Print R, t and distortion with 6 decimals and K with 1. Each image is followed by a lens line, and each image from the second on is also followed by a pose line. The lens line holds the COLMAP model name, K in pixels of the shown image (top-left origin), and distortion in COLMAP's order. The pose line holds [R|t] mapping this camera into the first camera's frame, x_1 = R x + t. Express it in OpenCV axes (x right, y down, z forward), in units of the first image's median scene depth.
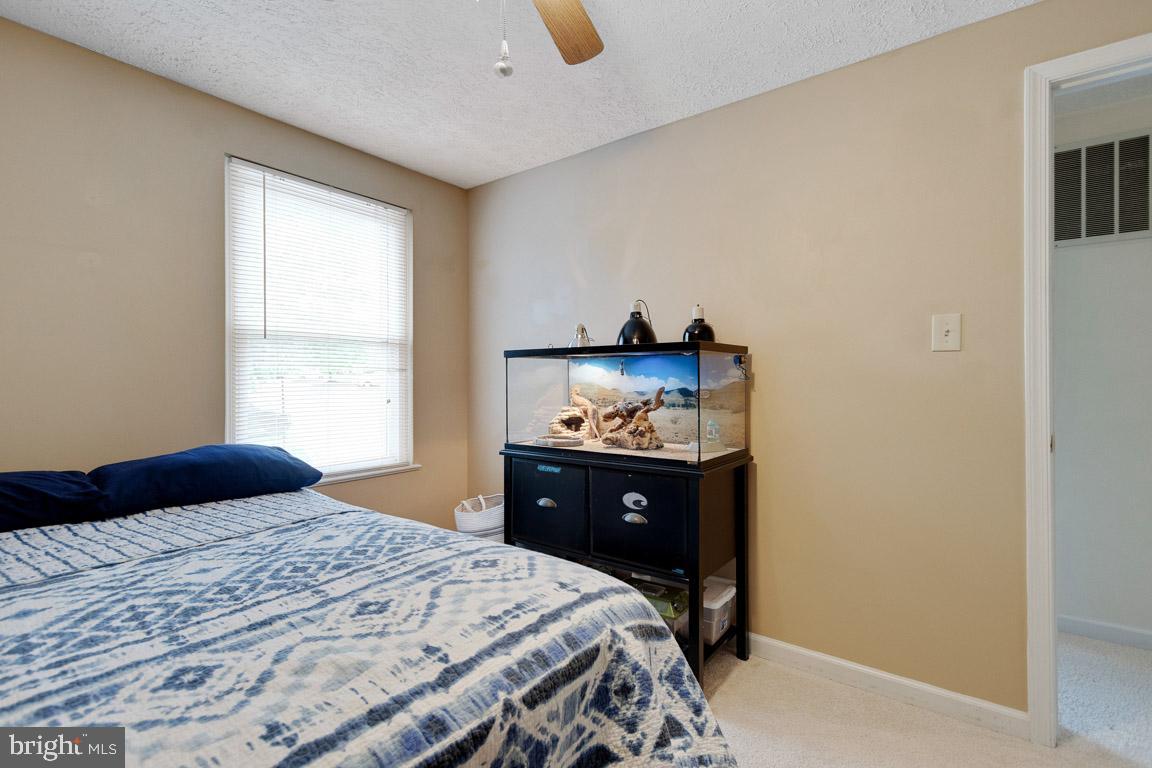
lens RADIAL K [[532.8, 0, 563.9], [0, 532.8, 389.3], [0, 0, 1]] dist [0.007433, -0.000197]
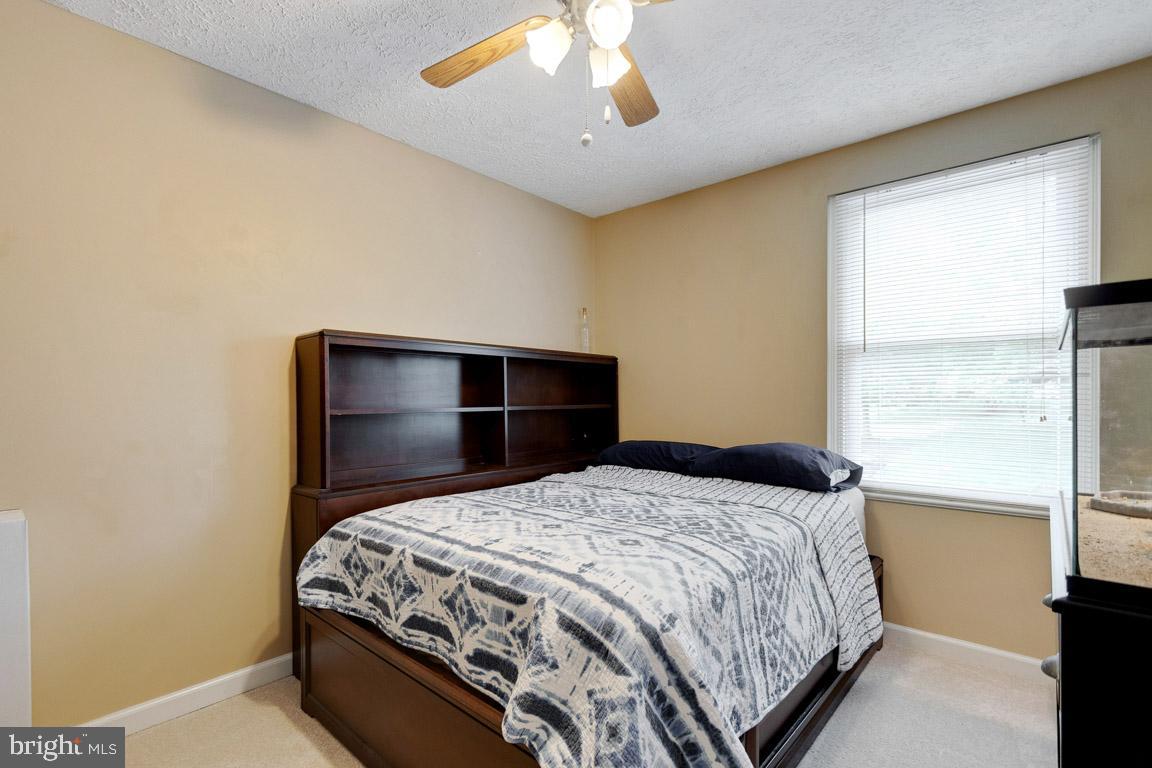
lens RADIAL K [[532.8, 0, 563.9], [0, 532.8, 389.3], [0, 0, 1]] dist [0.007433, -0.000197]
pose [[-0.073192, -0.009485, -0.997273, 1.255643], [-0.008704, 0.999923, -0.008871, -0.007845], [0.997280, 0.008031, -0.073269, 1.103542]]
